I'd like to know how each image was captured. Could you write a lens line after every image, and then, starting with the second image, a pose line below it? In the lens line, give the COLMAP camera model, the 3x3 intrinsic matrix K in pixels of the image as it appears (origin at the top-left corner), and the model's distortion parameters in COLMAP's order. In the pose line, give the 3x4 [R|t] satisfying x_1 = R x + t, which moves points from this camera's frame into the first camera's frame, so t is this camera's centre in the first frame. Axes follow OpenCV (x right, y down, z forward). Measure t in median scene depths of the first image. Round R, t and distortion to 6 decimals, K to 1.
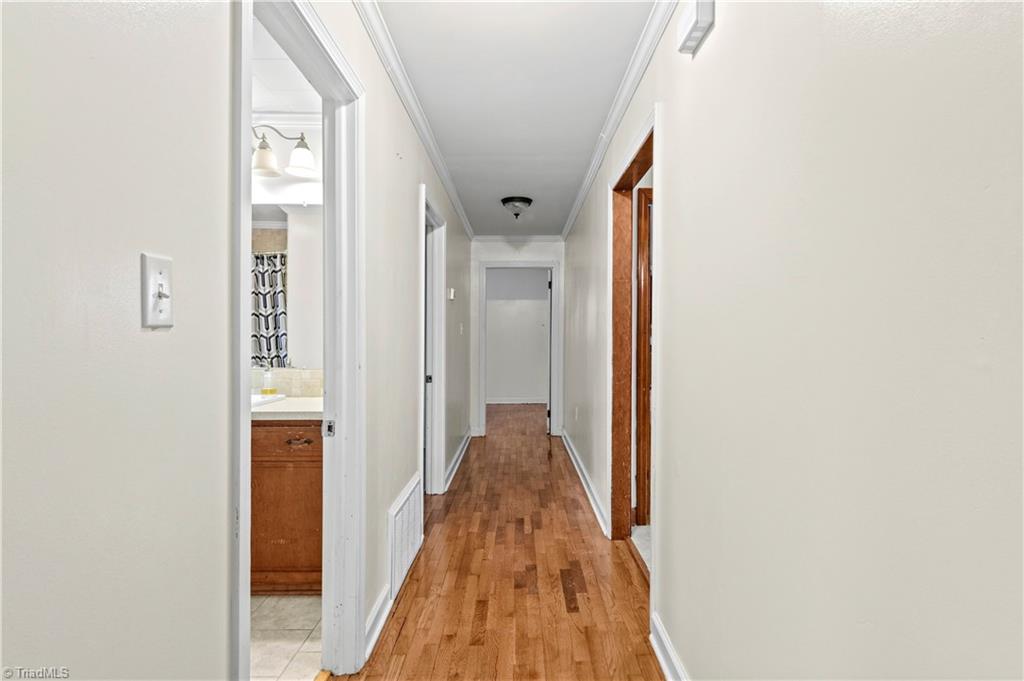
lens RADIAL K [[551.7, 0, 515.9], [0, 551.7, 339.0], [0, 0, 1]] dist [0.004376, -0.000542]
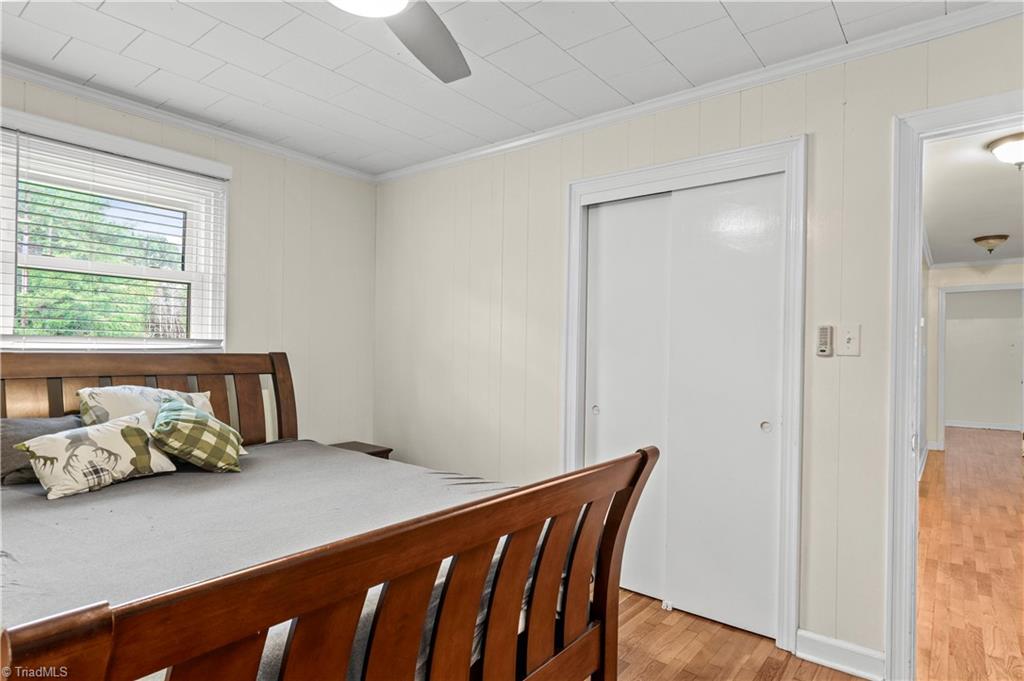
lens RADIAL K [[551.7, 0, 520.6], [0, 551.7, 341.2], [0, 0, 1]] dist [0.004376, -0.000542]
pose [[0.787965, 0.001312, -0.615718, -0.036313], [-0.017157, 0.999656, -0.019826, 0.000257], [0.615480, 0.026186, 0.787717, -0.296235]]
